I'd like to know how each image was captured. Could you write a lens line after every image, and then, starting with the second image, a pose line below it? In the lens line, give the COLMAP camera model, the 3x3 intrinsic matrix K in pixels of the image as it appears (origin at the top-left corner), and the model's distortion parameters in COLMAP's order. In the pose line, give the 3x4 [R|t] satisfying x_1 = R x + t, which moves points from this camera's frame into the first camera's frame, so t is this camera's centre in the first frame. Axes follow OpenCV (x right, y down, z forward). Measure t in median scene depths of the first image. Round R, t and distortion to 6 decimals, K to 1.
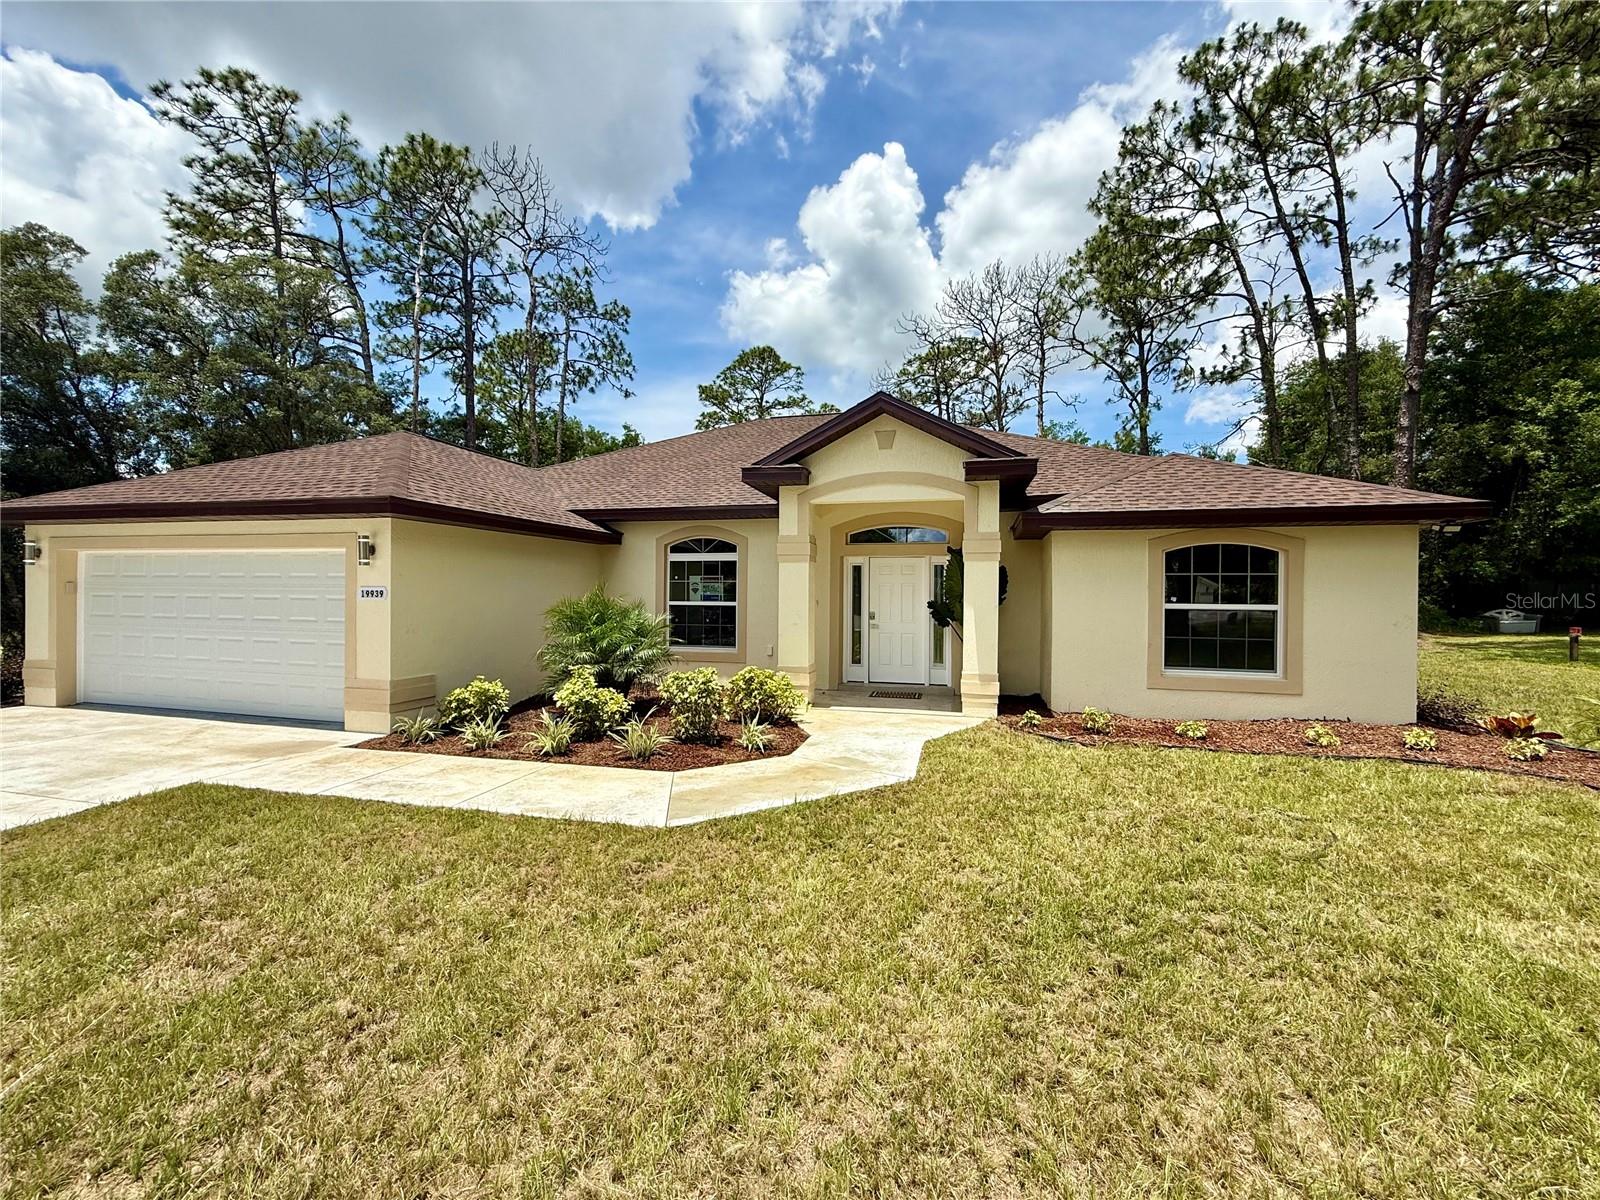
lens RADIAL K [[632.7, 0, 798.5], [0, 632.7, 594.3], [0, 0, 1]] dist [-0.000030, -0.000440]
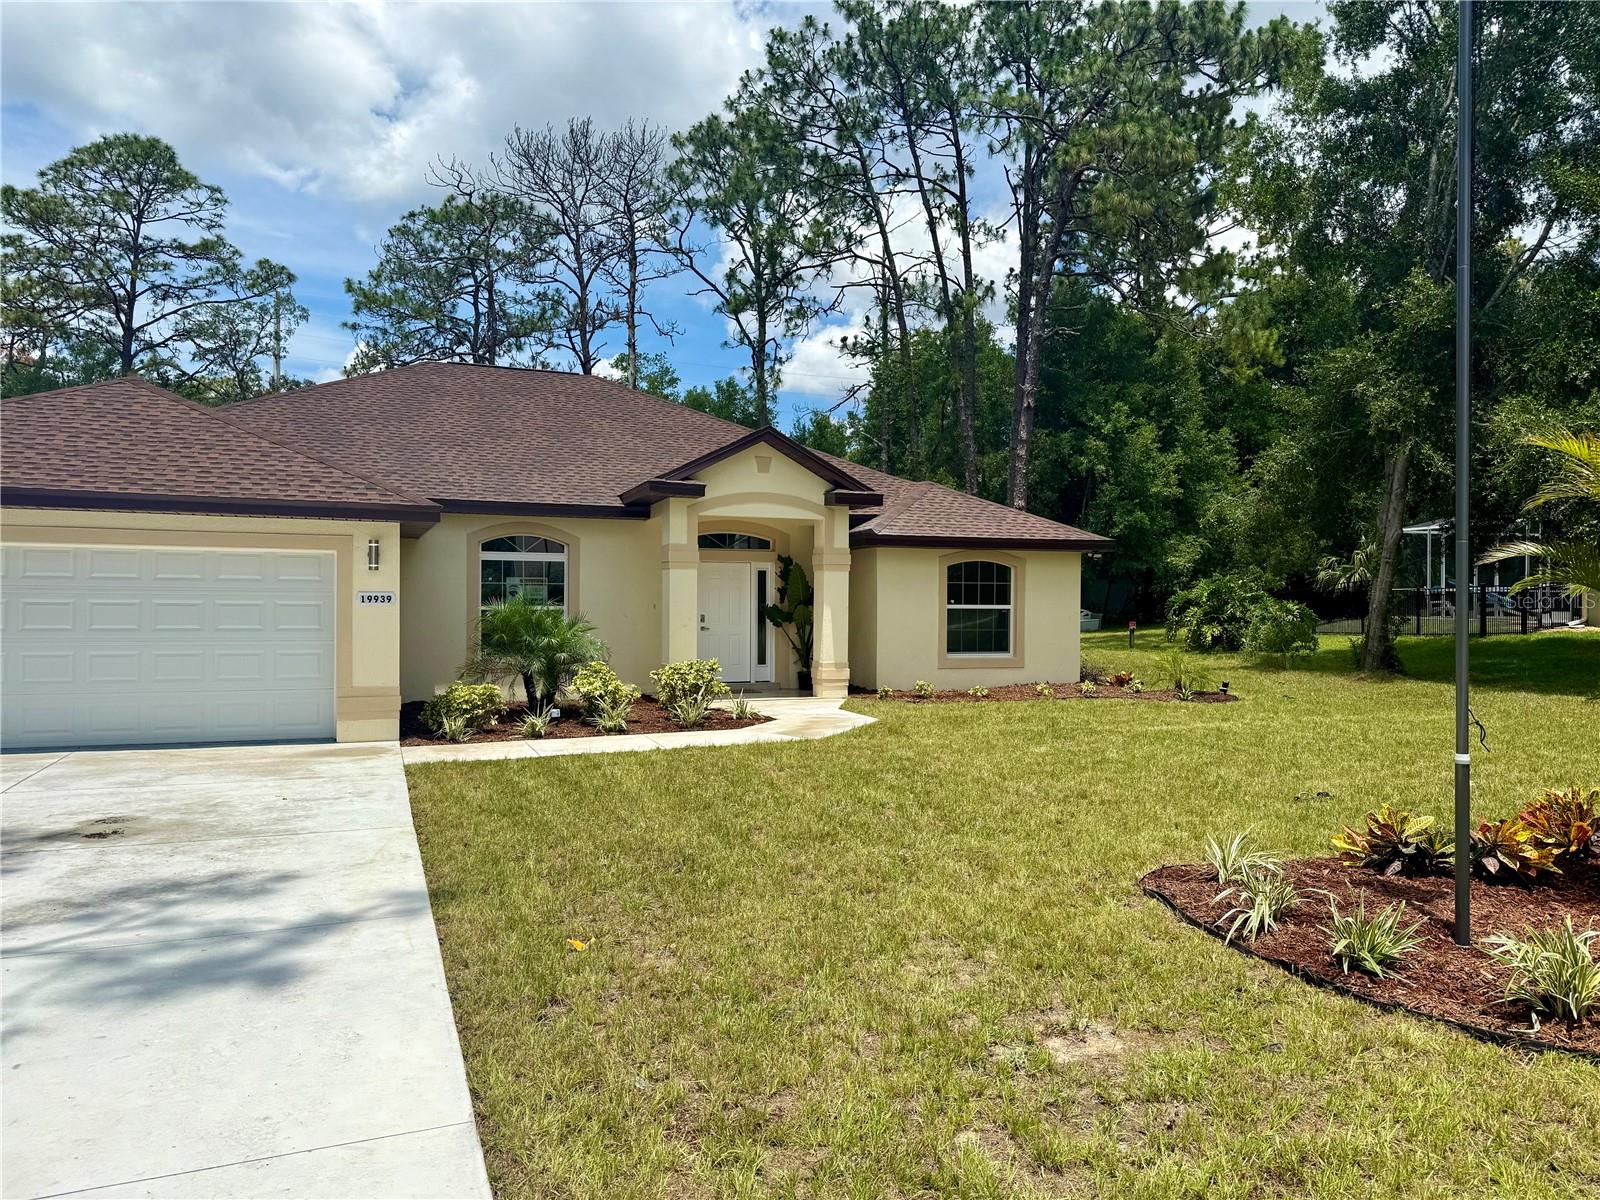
lens RADIAL K [[1121.3, 0, 801.5], [0, 1121.3, 611.1], [0, 0, 1]] dist [0.039732, -0.048170]
pose [[0.809022, -0.008700, 0.587713, -0.879140], [-0.001283, 0.999862, 0.016566, -0.008834], [-0.587776, -0.014156, 0.808900, -0.605680]]
